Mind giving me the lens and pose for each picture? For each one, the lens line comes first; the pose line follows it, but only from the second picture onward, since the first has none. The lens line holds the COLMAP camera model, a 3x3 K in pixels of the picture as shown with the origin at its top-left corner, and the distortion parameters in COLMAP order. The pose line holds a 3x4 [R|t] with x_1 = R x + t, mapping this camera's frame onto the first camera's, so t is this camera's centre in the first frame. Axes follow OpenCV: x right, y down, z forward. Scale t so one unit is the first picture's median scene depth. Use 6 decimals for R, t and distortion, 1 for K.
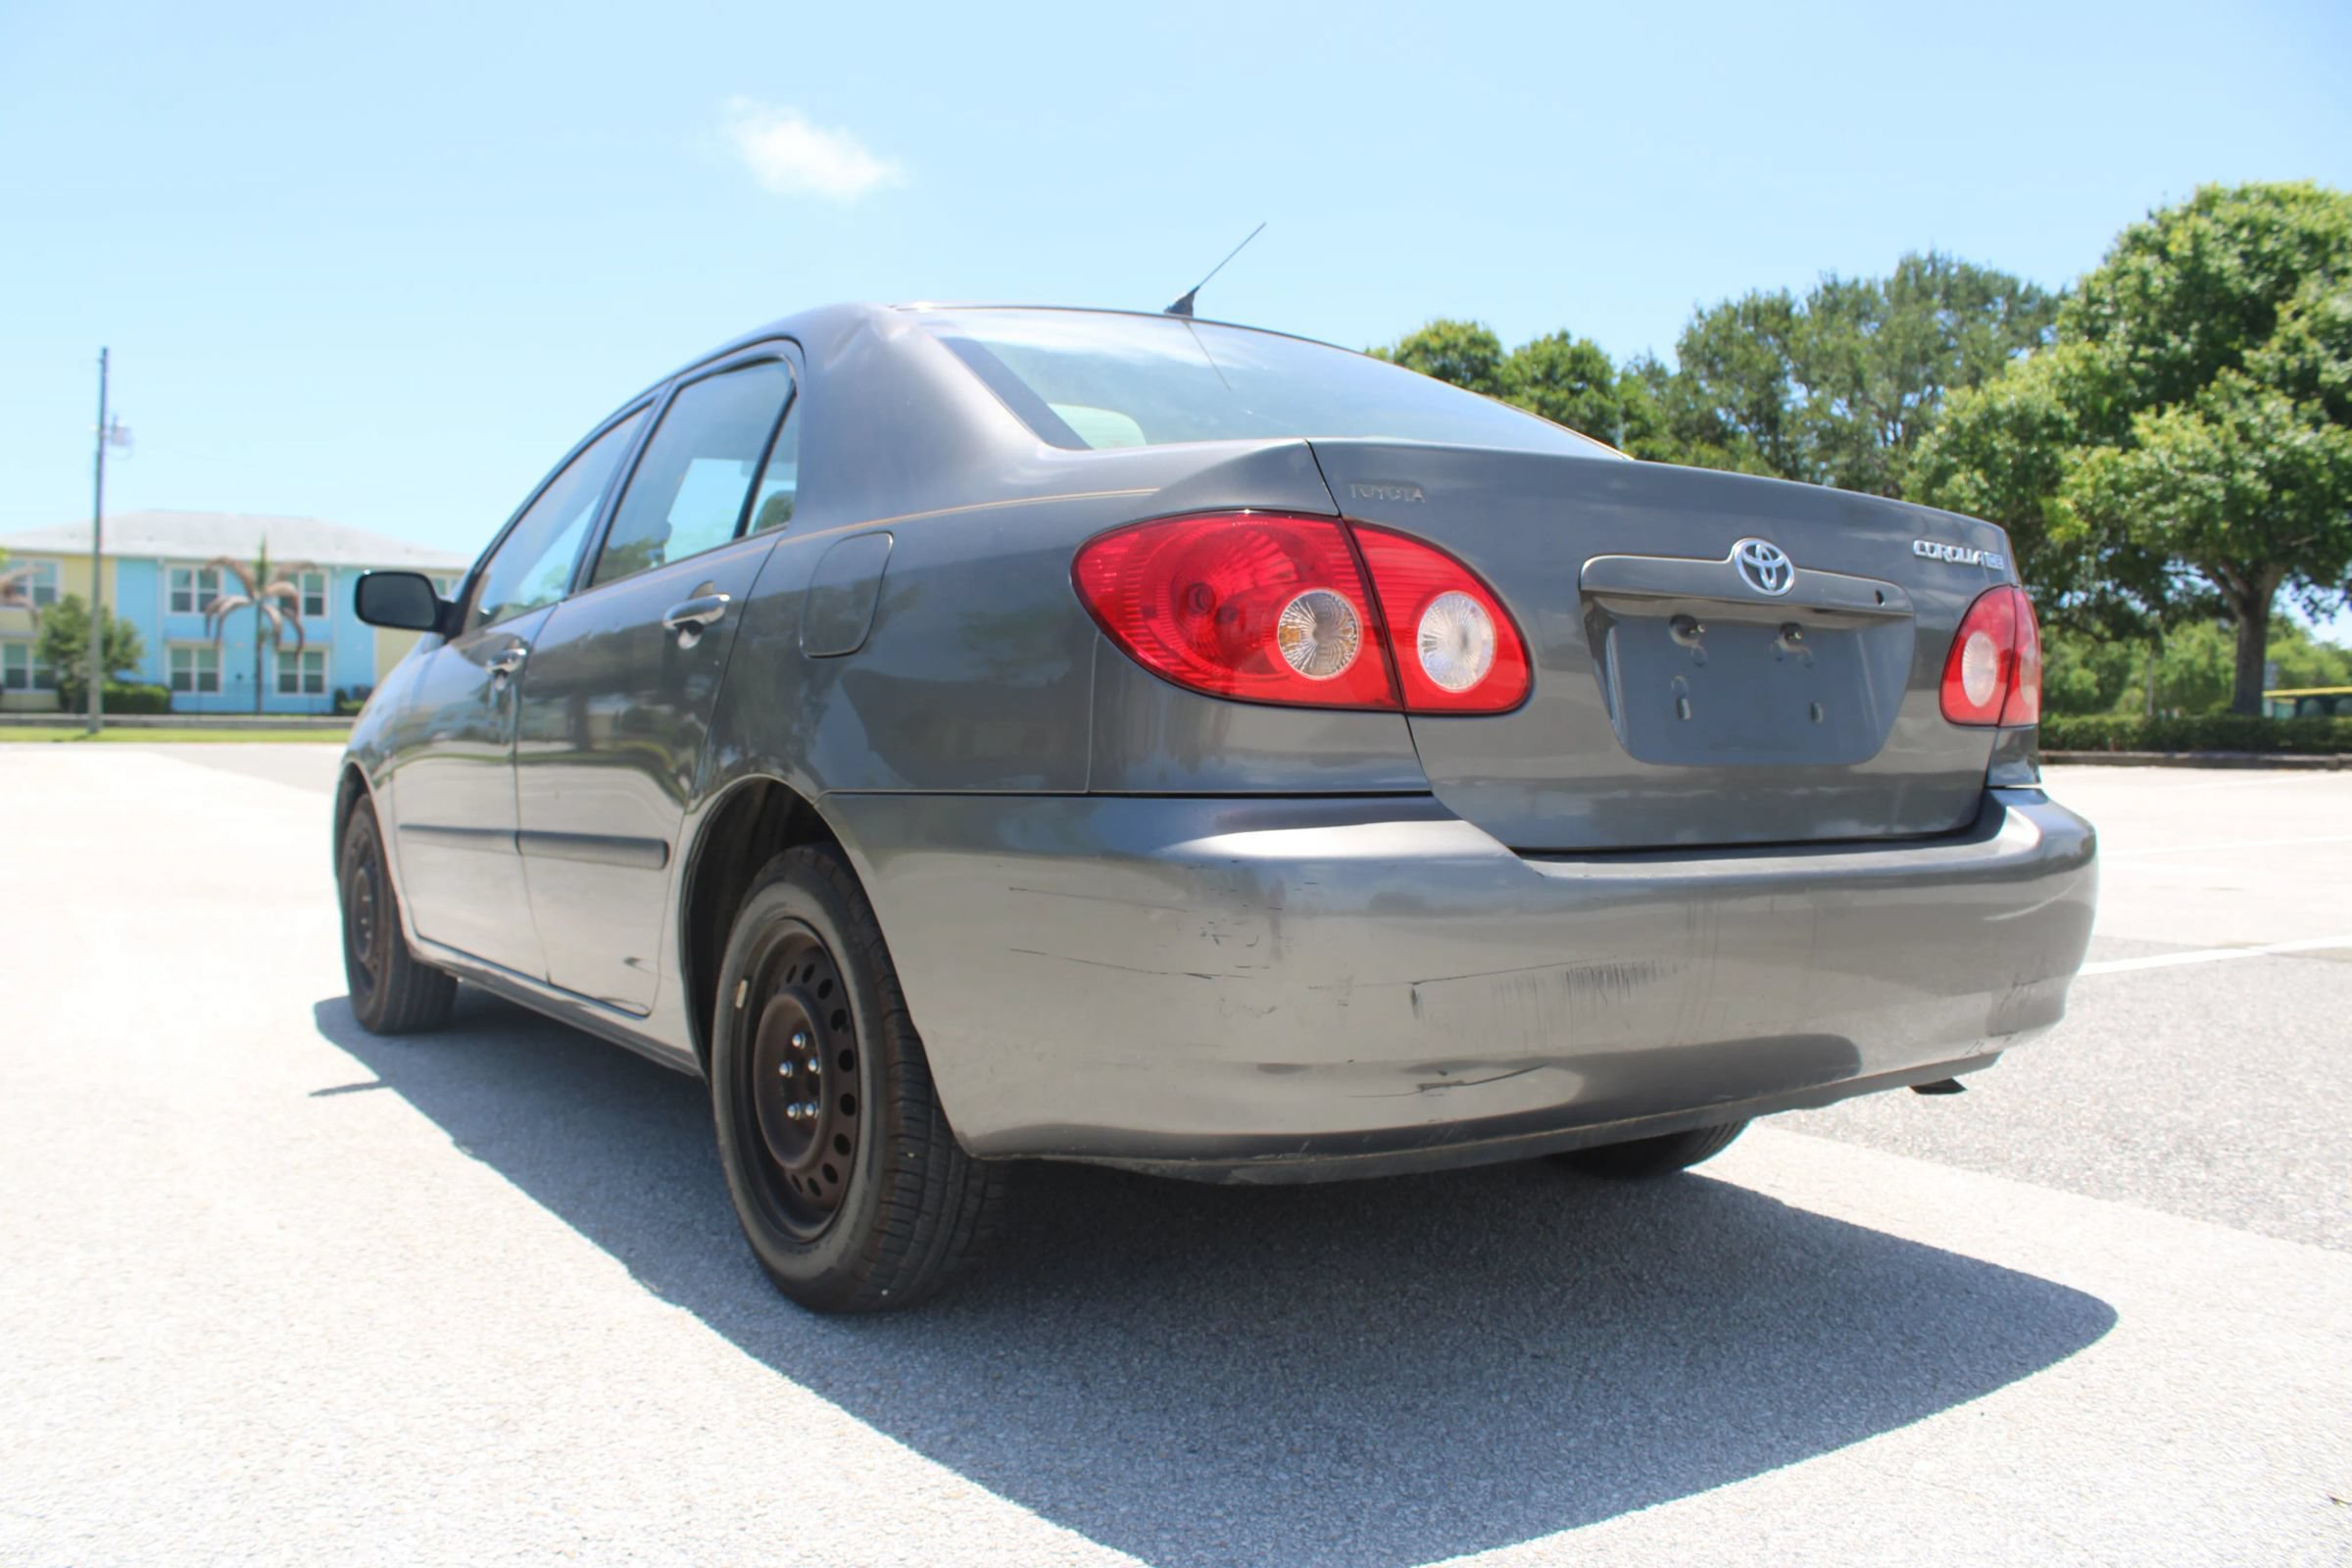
lens RADIAL K [[1929.0, 0, 1167.1], [0, 1929.0, 806.4], [0, 0, 1]] dist [-0.164500, 0.139388]
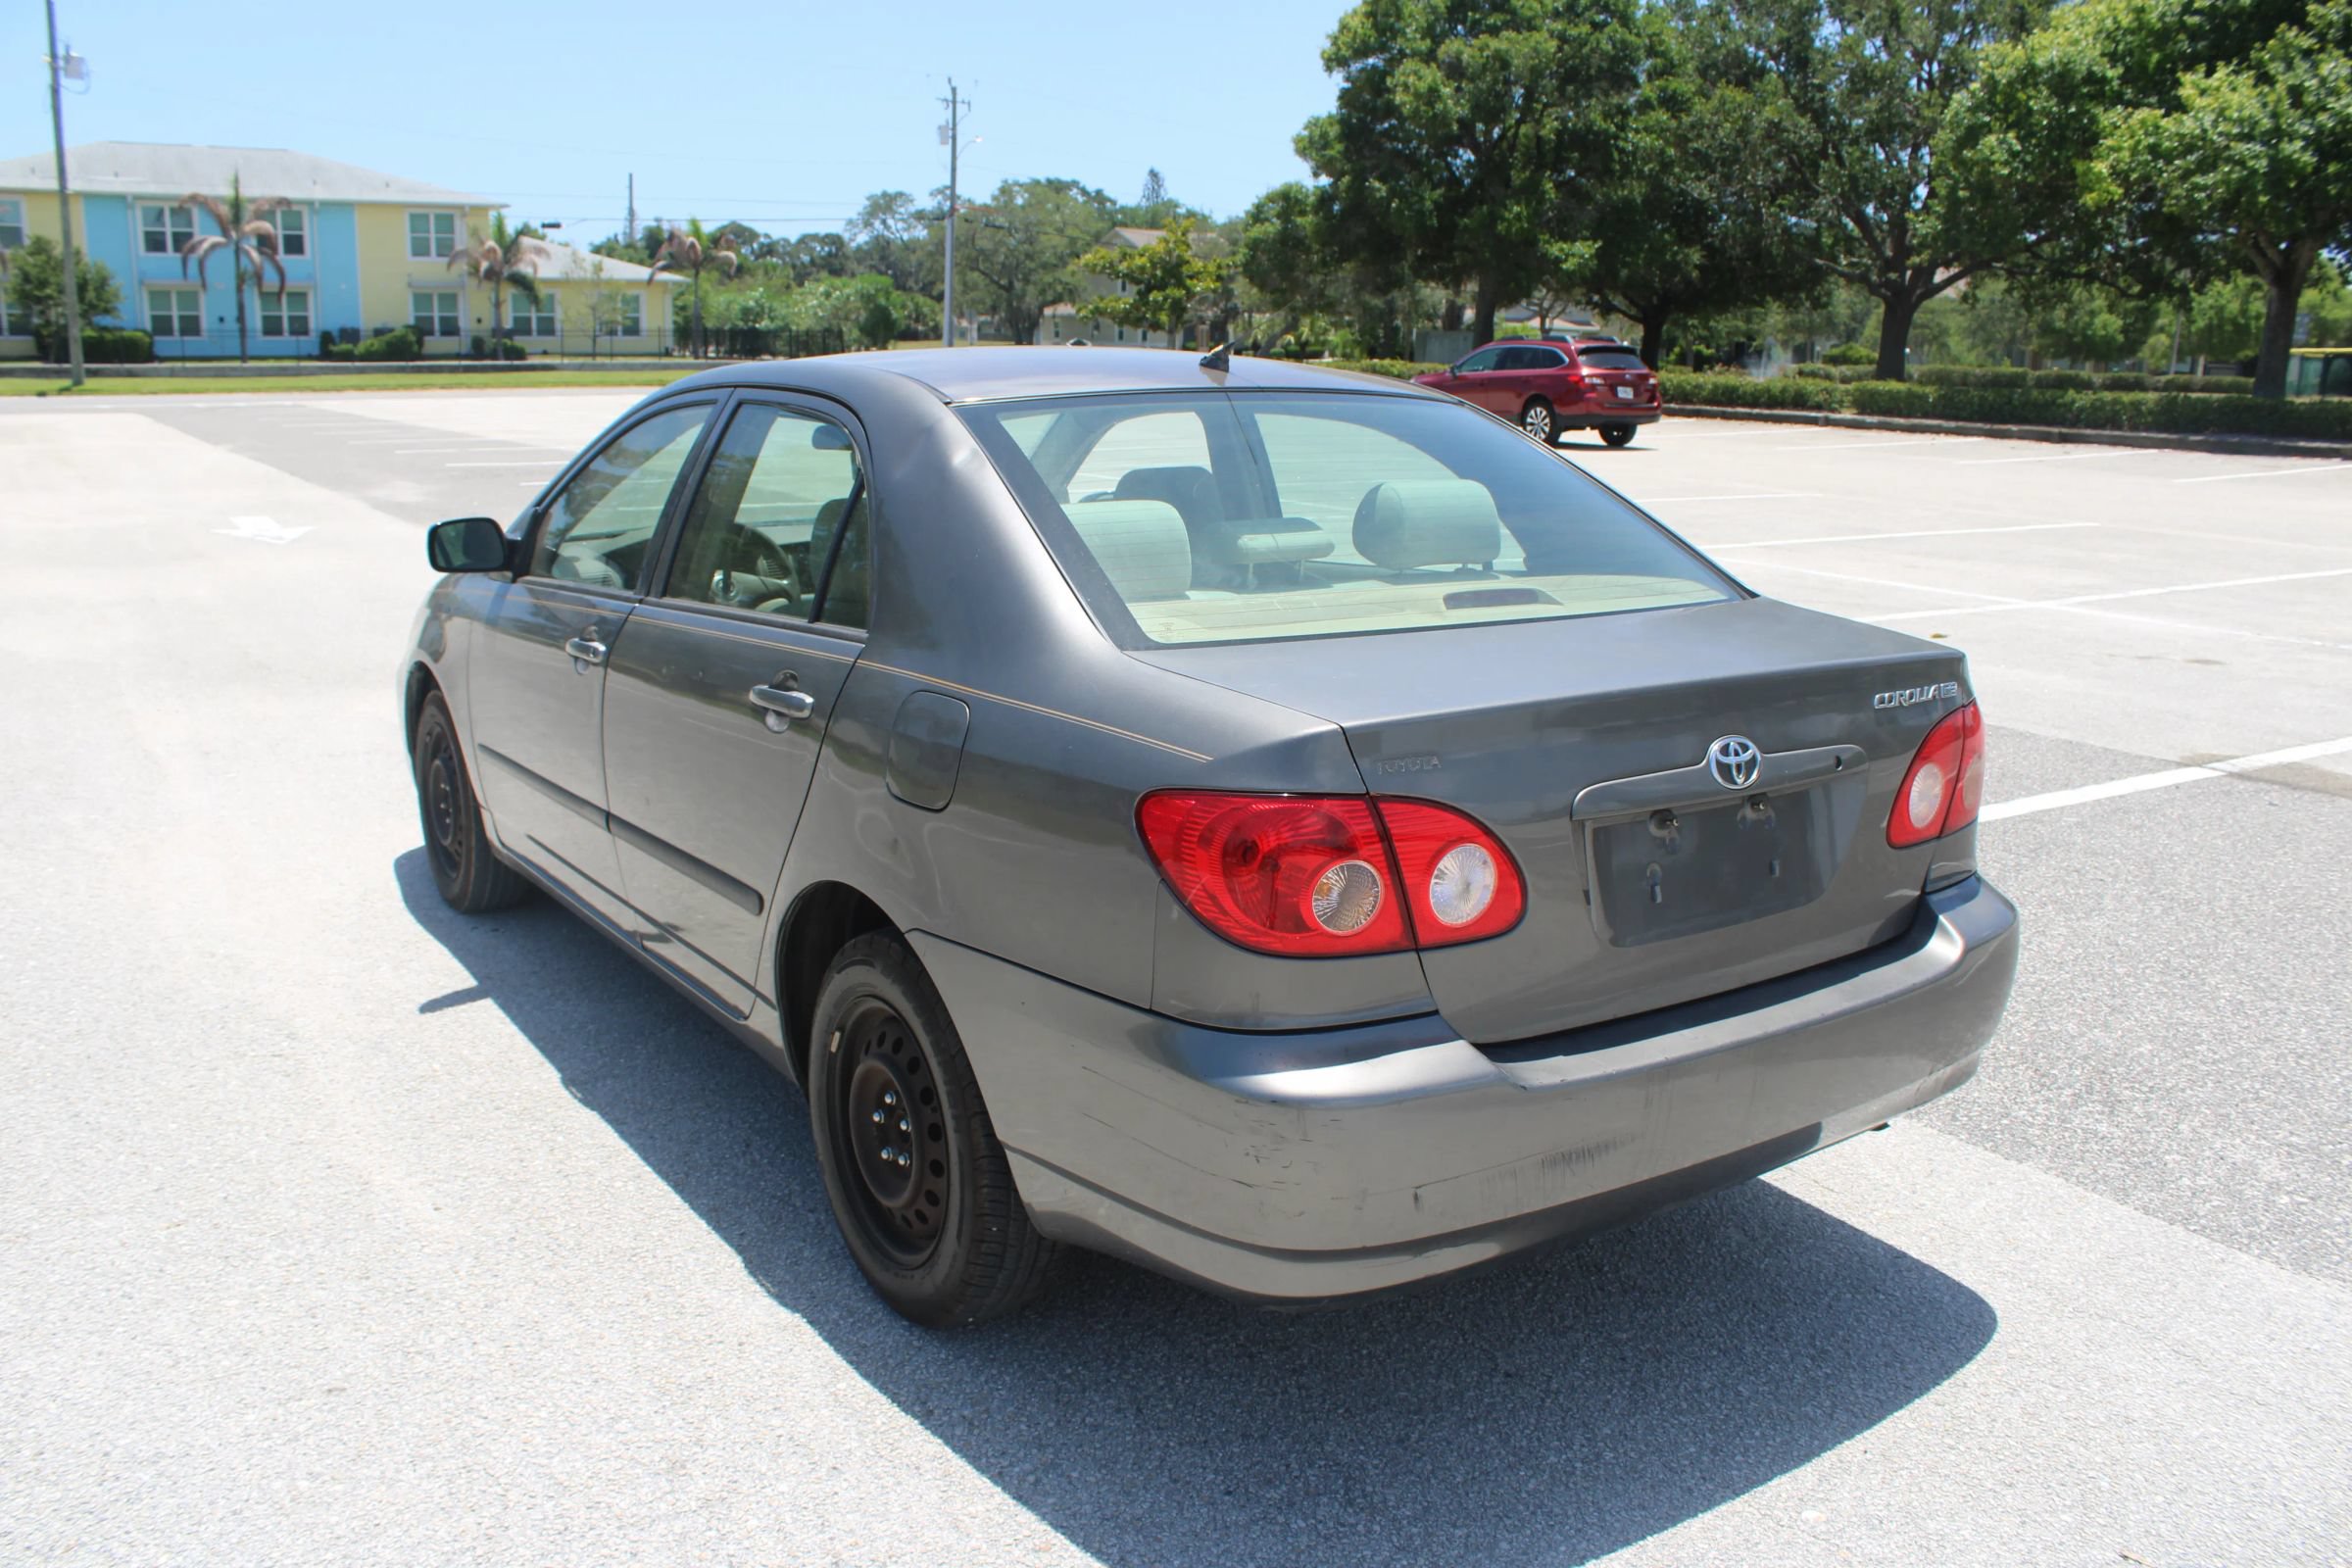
lens RADIAL K [[1929.8, 0, 1171.8], [0, 1929.8, 810.8], [0, 0, 1]] dist [-0.164131, 0.139249]
pose [[0.999983, 0.005381, 0.002331, -0.009960], [-0.005729, 0.981346, 0.192166, -0.115271], [-0.001253, -0.192176, 0.981360, -0.048101]]
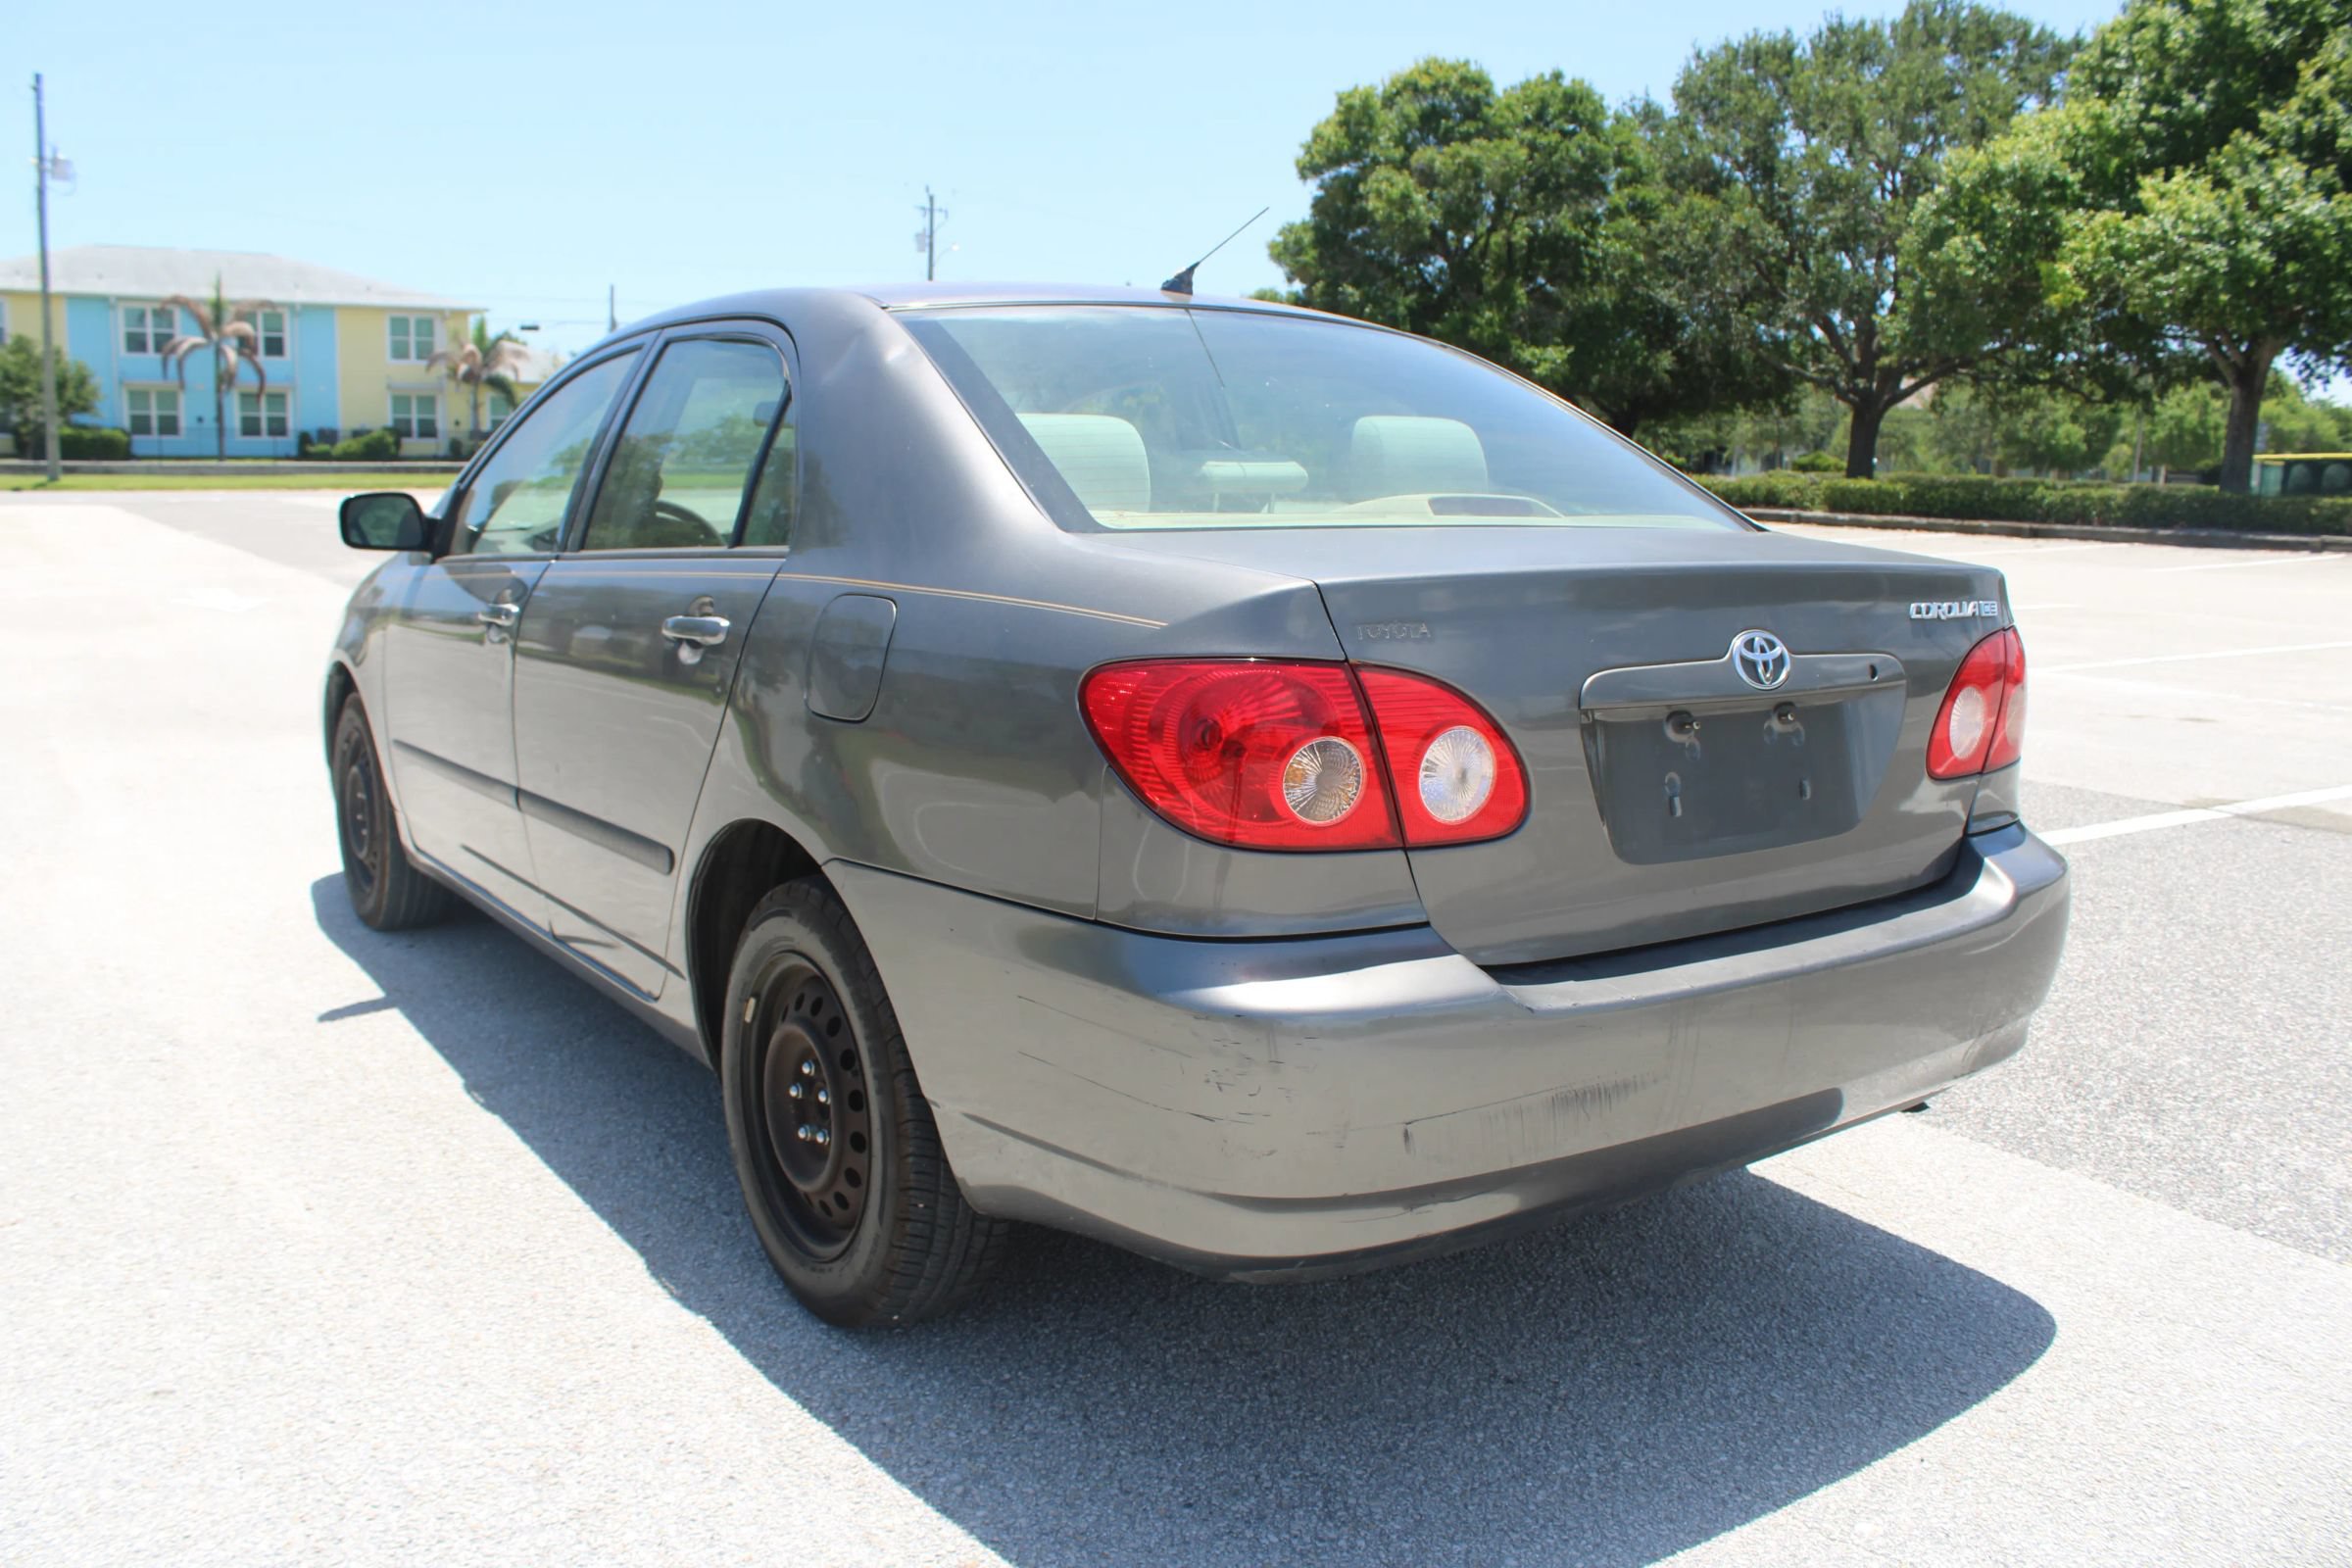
lens RADIAL K [[1930.7, 0, 1166.0], [0, 1930.7, 807.5], [0, 0, 1]] dist [-0.165522, 0.140913]
pose [[0.999898, 0.007199, 0.012320, -0.005232], [-0.008797, 0.990802, 0.135030, -0.066409], [-0.011234, -0.135125, 0.990765, -0.004017]]
